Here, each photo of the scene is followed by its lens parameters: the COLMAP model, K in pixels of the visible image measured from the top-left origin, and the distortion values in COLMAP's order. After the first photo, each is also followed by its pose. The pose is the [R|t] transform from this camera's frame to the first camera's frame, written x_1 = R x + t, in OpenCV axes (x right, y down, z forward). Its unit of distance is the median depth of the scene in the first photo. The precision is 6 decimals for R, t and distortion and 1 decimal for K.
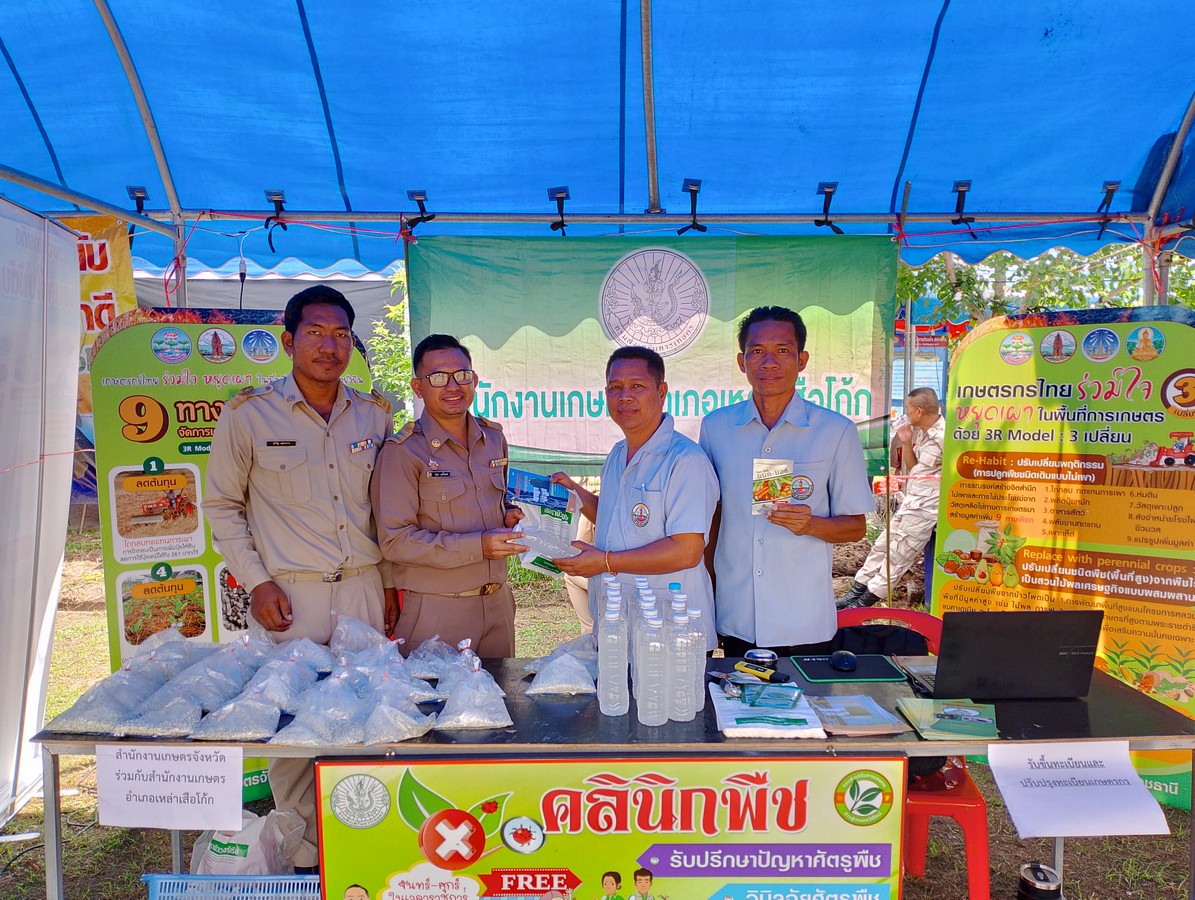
lens RADIAL K [[960.6, 0, 592.4], [0, 960.6, 455.8], [0, 0, 1]] dist [0.005947, -0.059989]
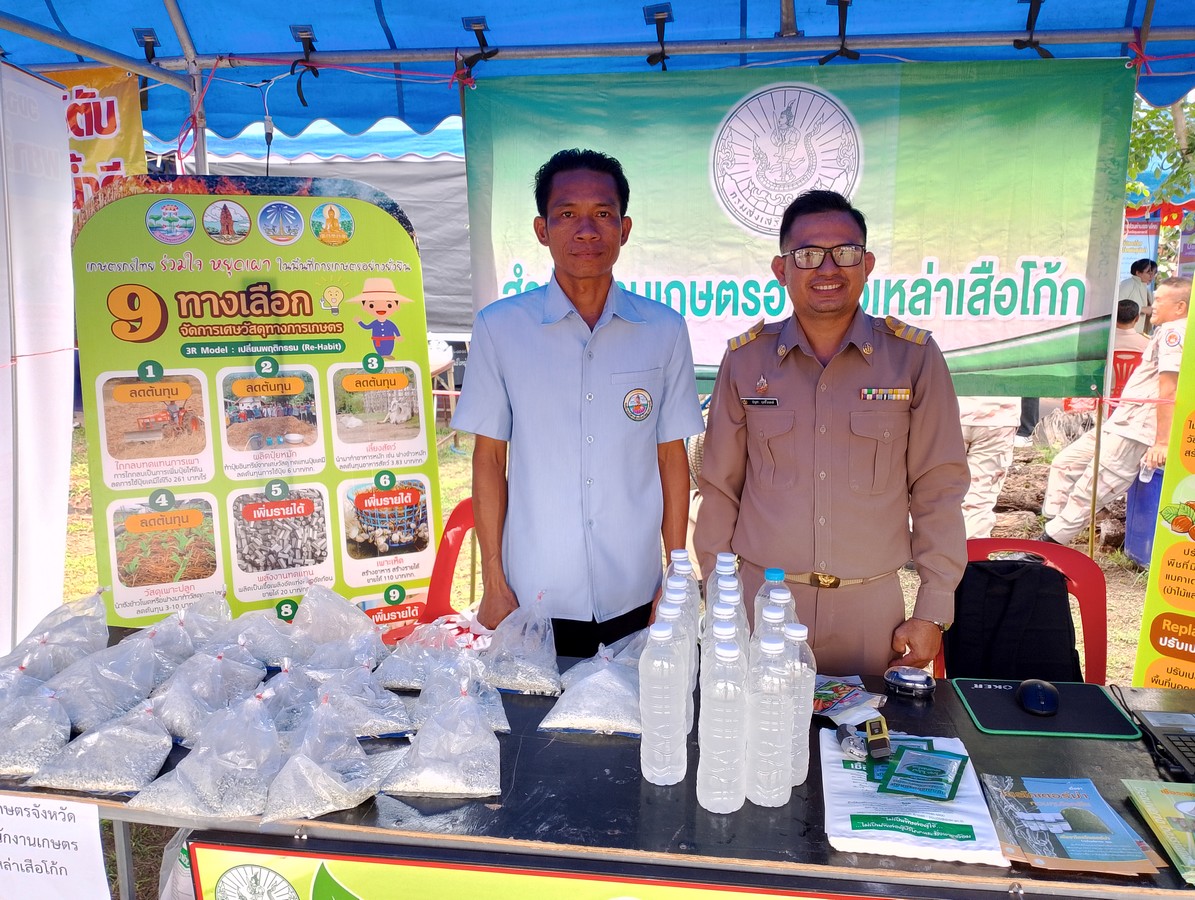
lens RADIAL K [[960.6, 0, 596.4], [0, 960.6, 451.0], [0, 0, 1]] dist [0.005947, -0.059989]
pose [[0.987814, 0.028624, -0.152986, 0.043602], [-0.013320, 0.994884, 0.100141, -0.008486], [0.155069, -0.096883, 0.983141, 0.236683]]
